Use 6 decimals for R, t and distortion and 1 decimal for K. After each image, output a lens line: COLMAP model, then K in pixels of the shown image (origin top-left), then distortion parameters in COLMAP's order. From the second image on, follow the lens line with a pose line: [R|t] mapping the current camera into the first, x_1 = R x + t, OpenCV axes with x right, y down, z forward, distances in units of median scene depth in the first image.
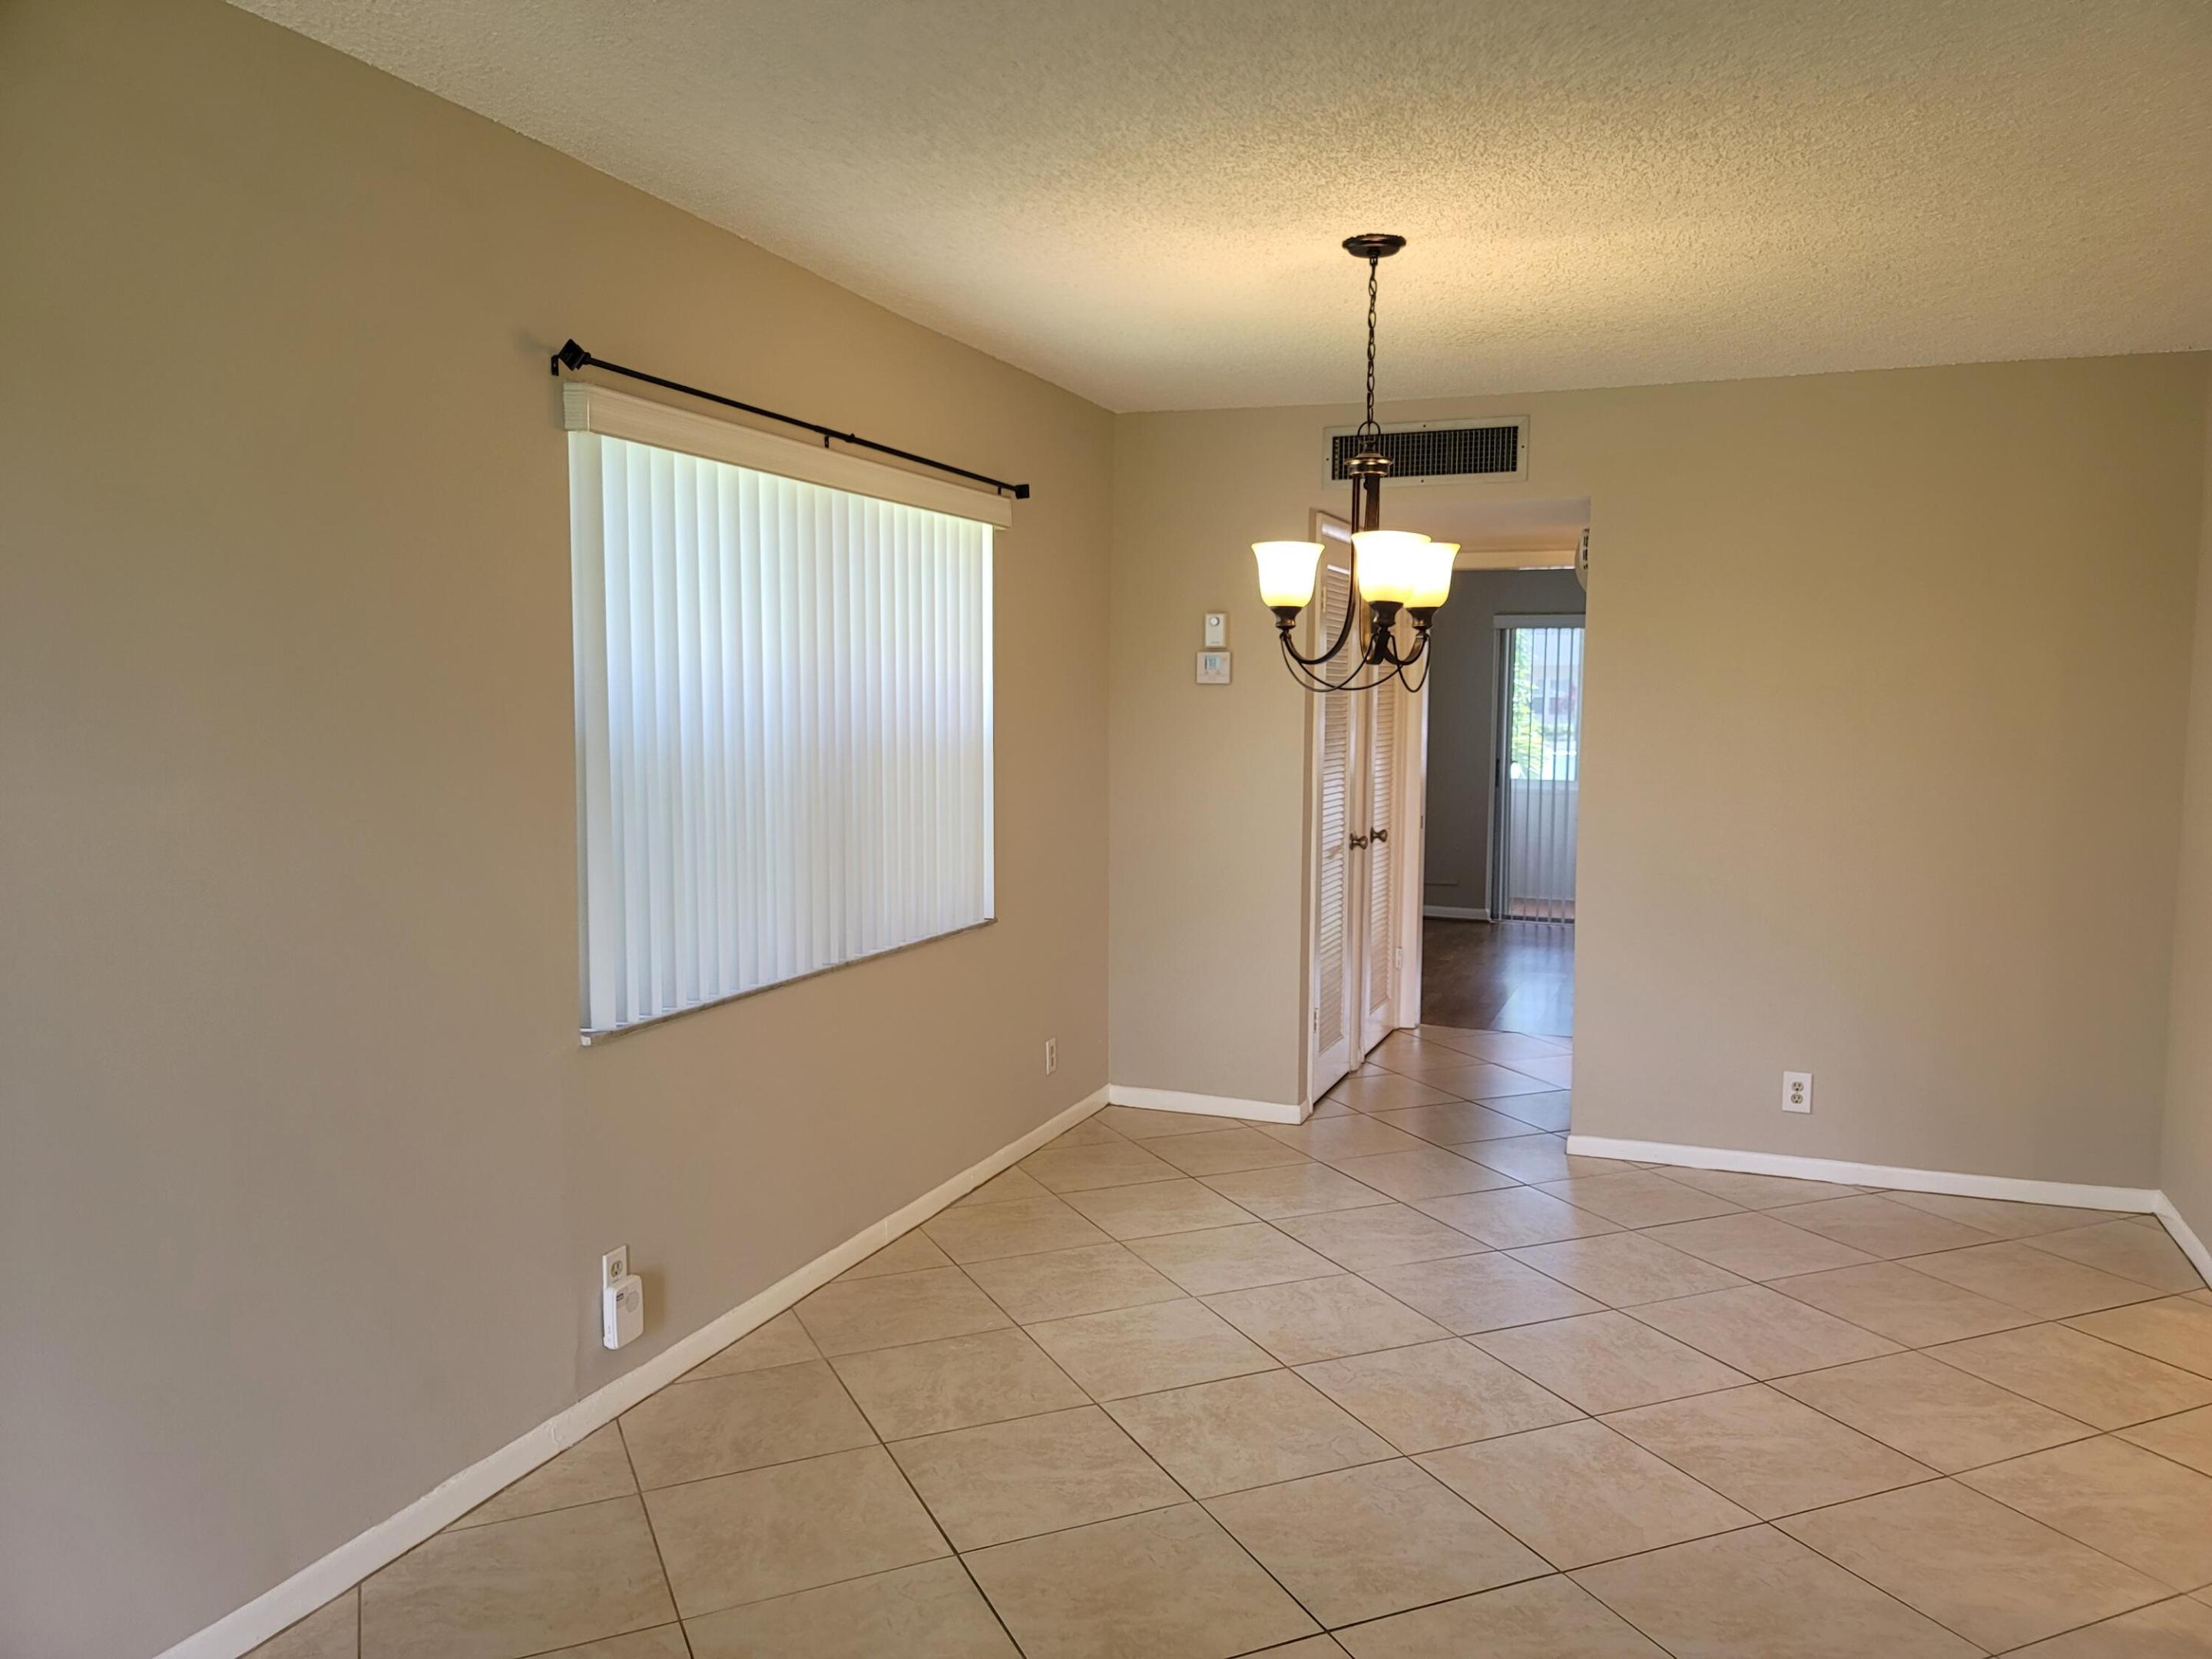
lens RADIAL K [[1621.5, 0, 1100.6], [0, 1621.5, 833.7], [0, 0, 1]] dist [0.062422, -0.052320]
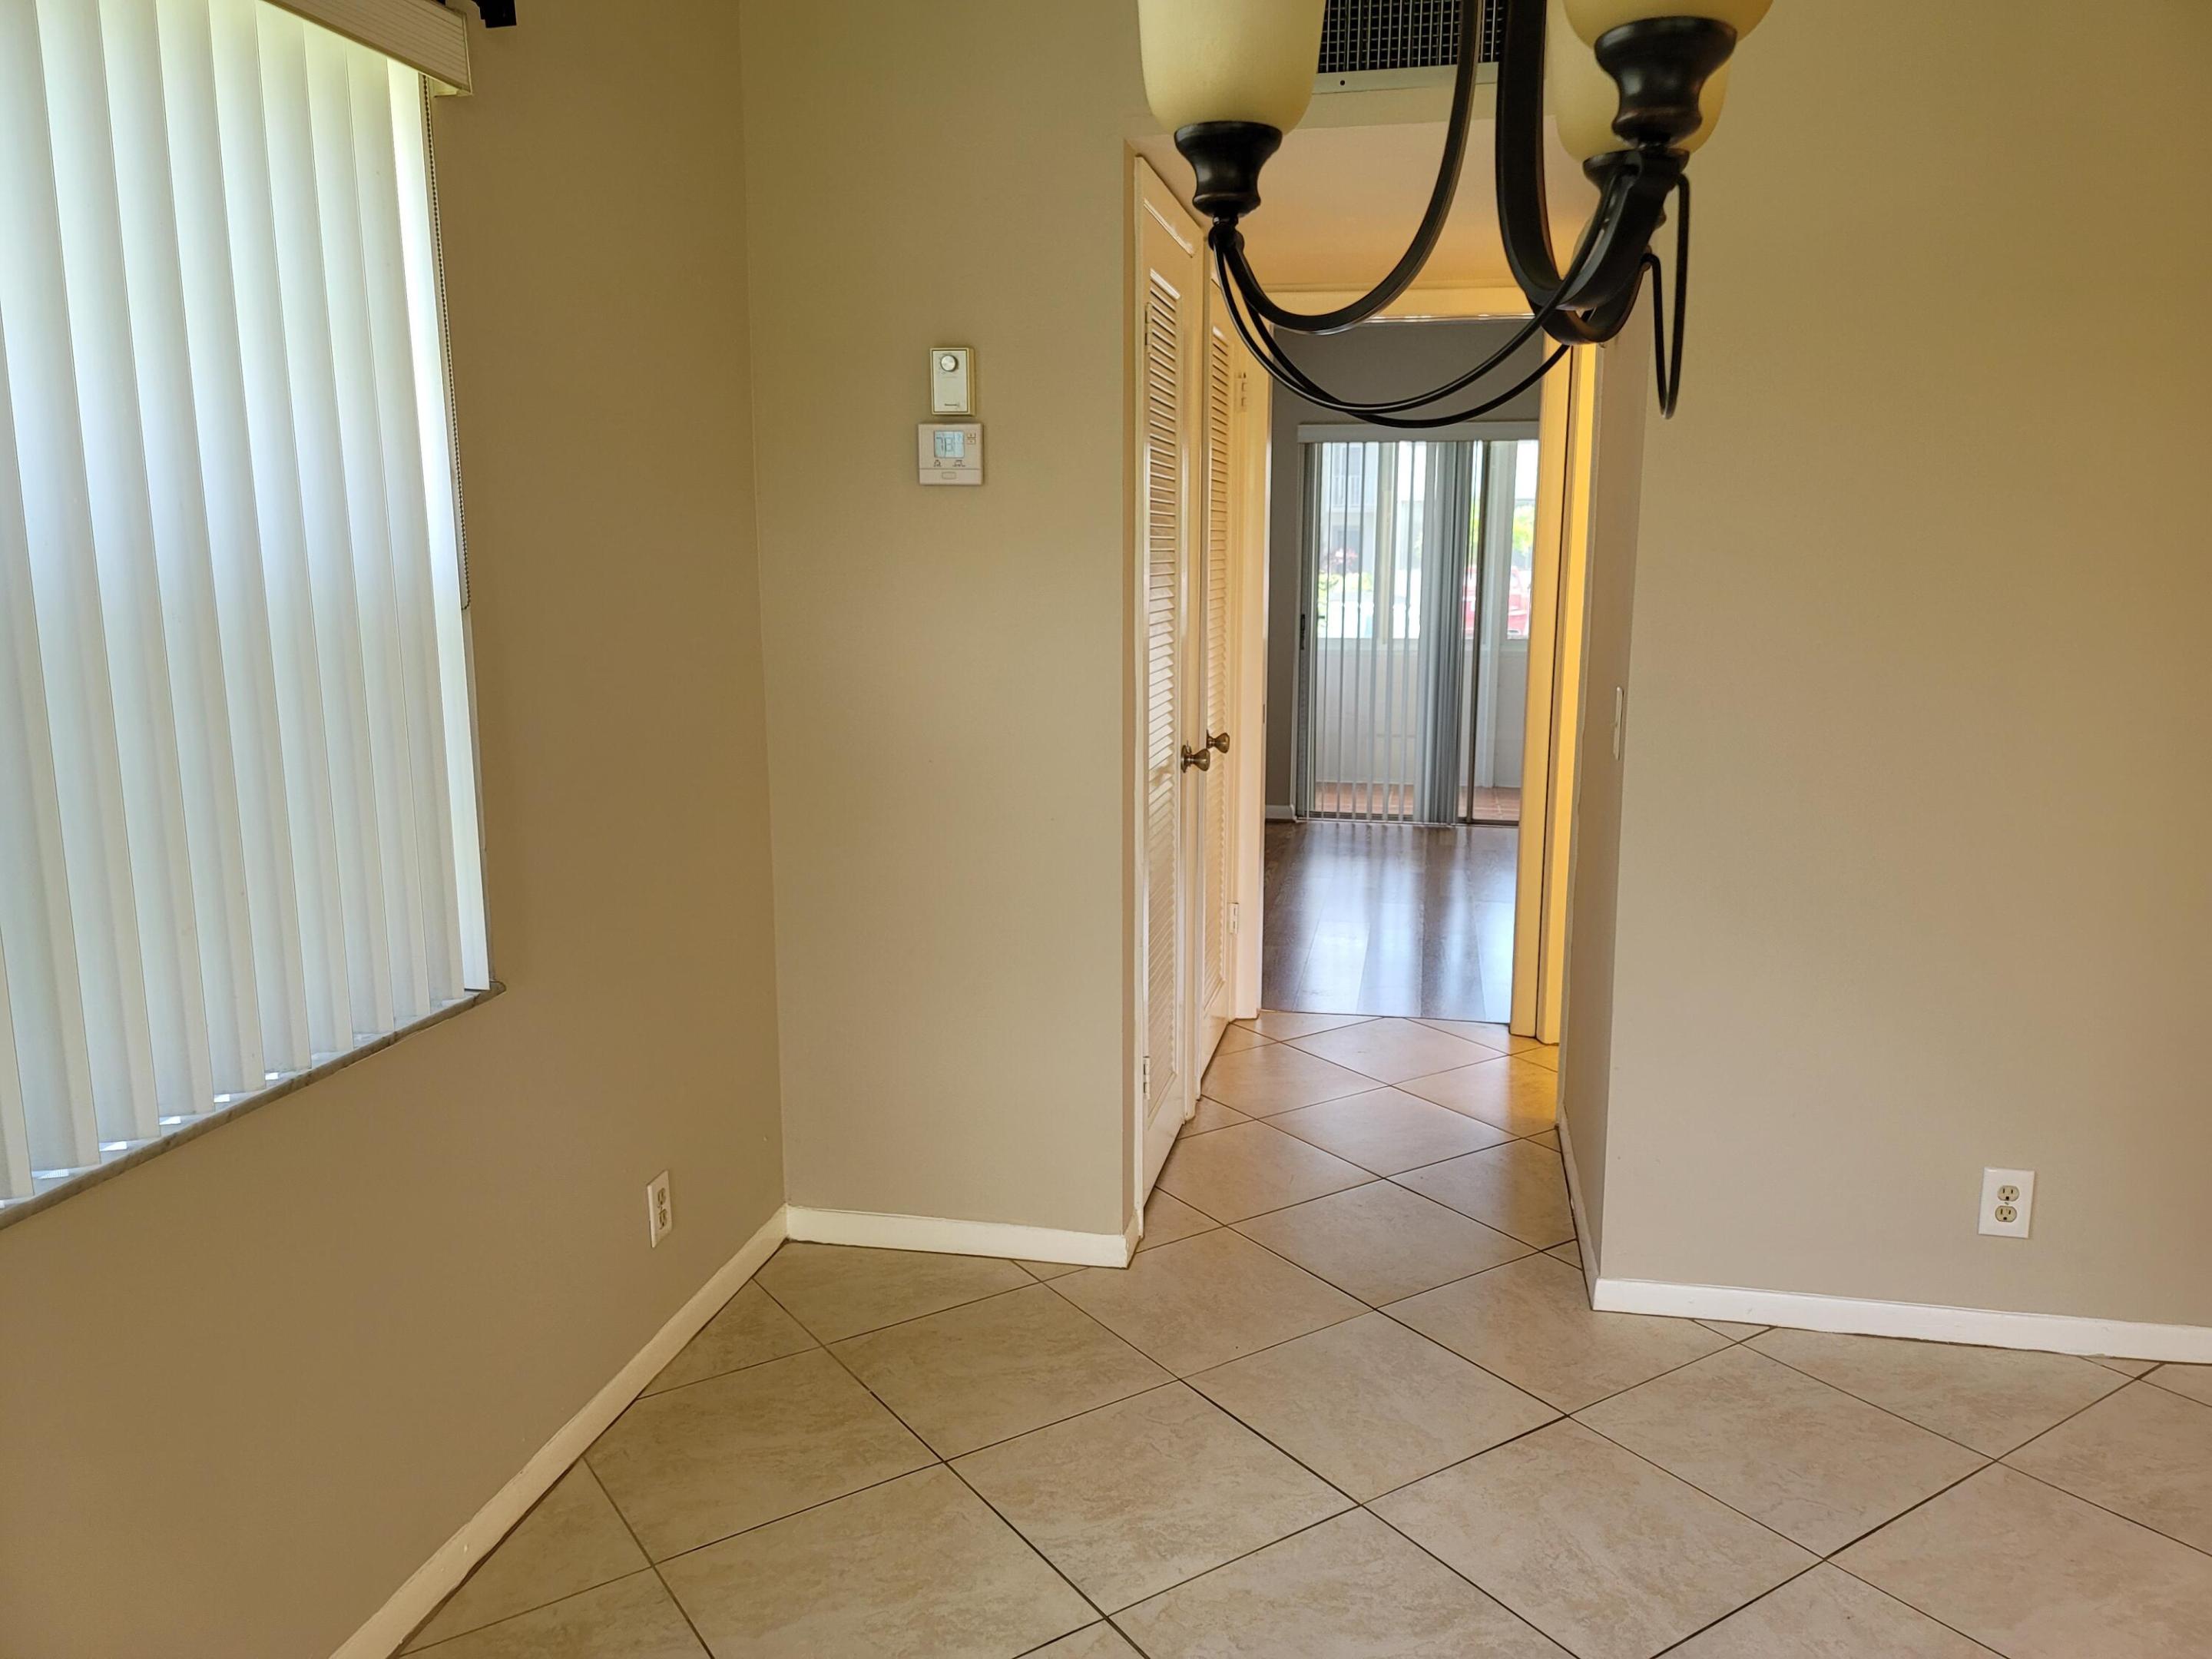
lens RADIAL K [[1621.5, 0, 1140.4], [0, 1621.5, 829.7], [0, 0, 1]] dist [0.062422, -0.052320]
pose [[0.980206, -0.039028, 0.194097, 0.024583], [0.022149, 0.995840, 0.088383, -0.027620], [-0.196739, -0.082334, 0.976993, 0.502569]]
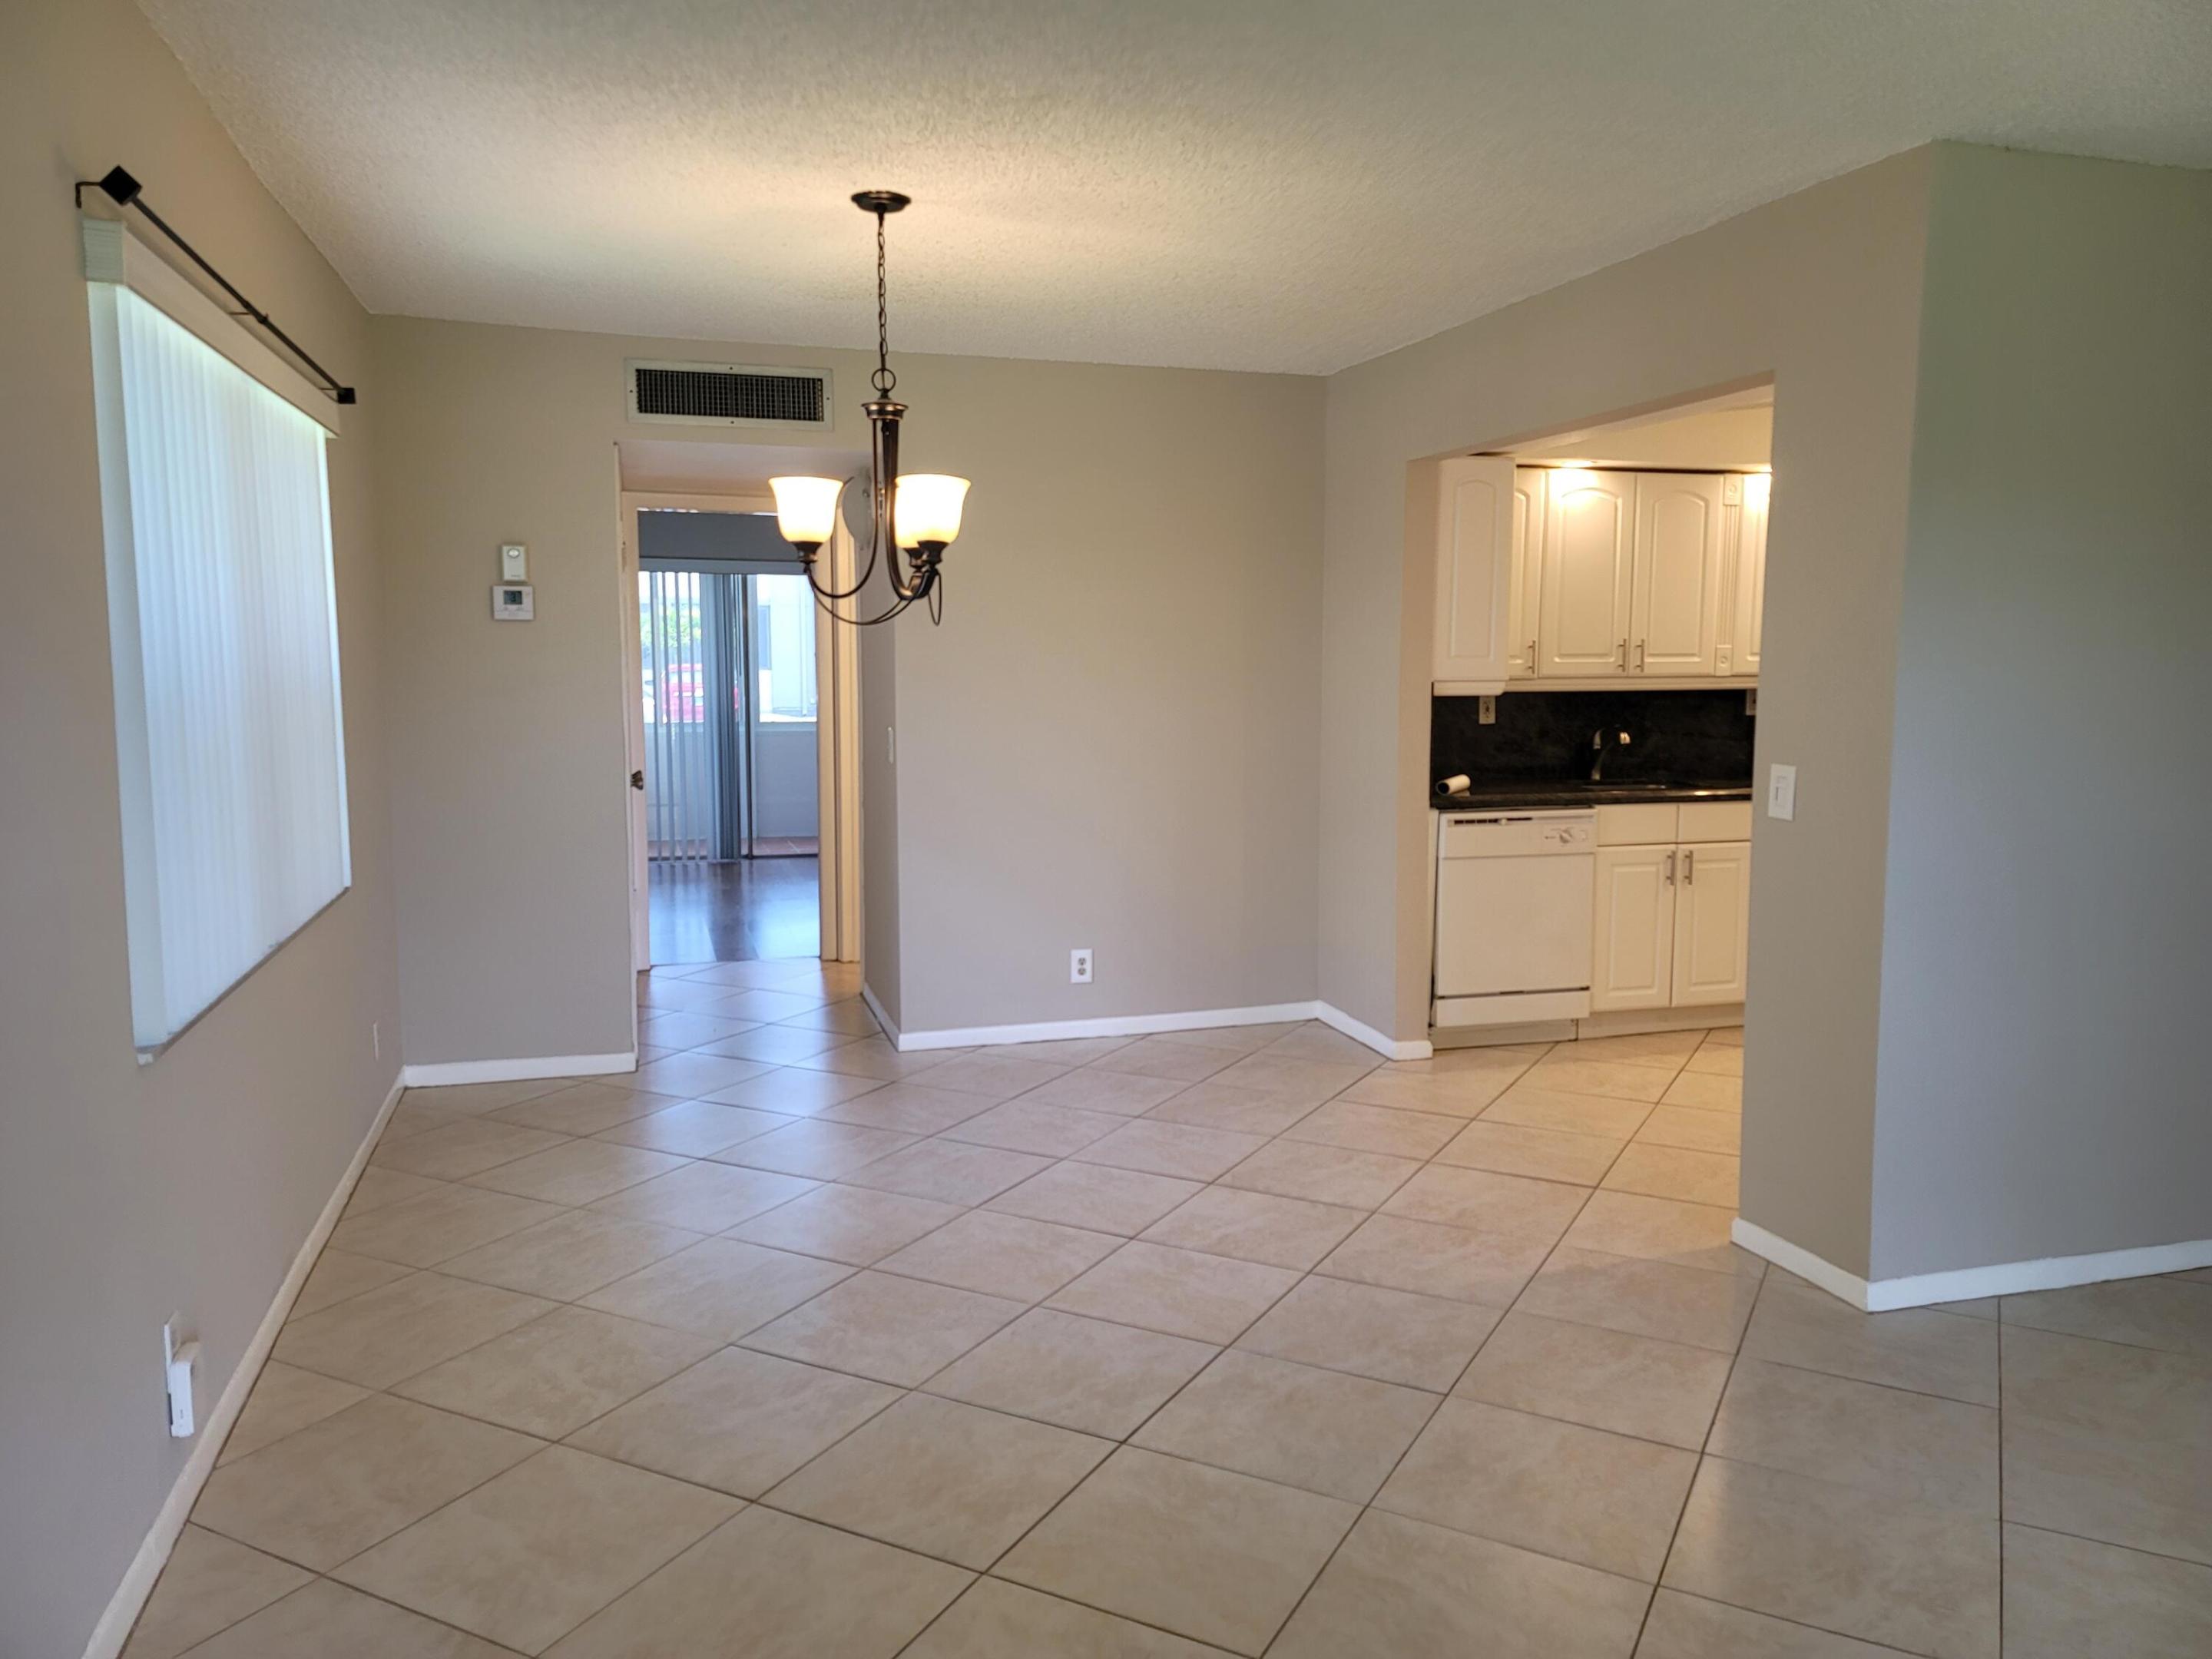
lens RADIAL K [[1621.5, 0, 1102.8], [0, 1621.5, 813.5], [0, 0, 1]] dist [0.062422, -0.052320]
pose [[0.788560, -0.067981, 0.611189, -0.273730], [0.056526, 0.997676, 0.038038, 0.002322], [-0.612355, 0.004553, 0.790570, 0.052859]]
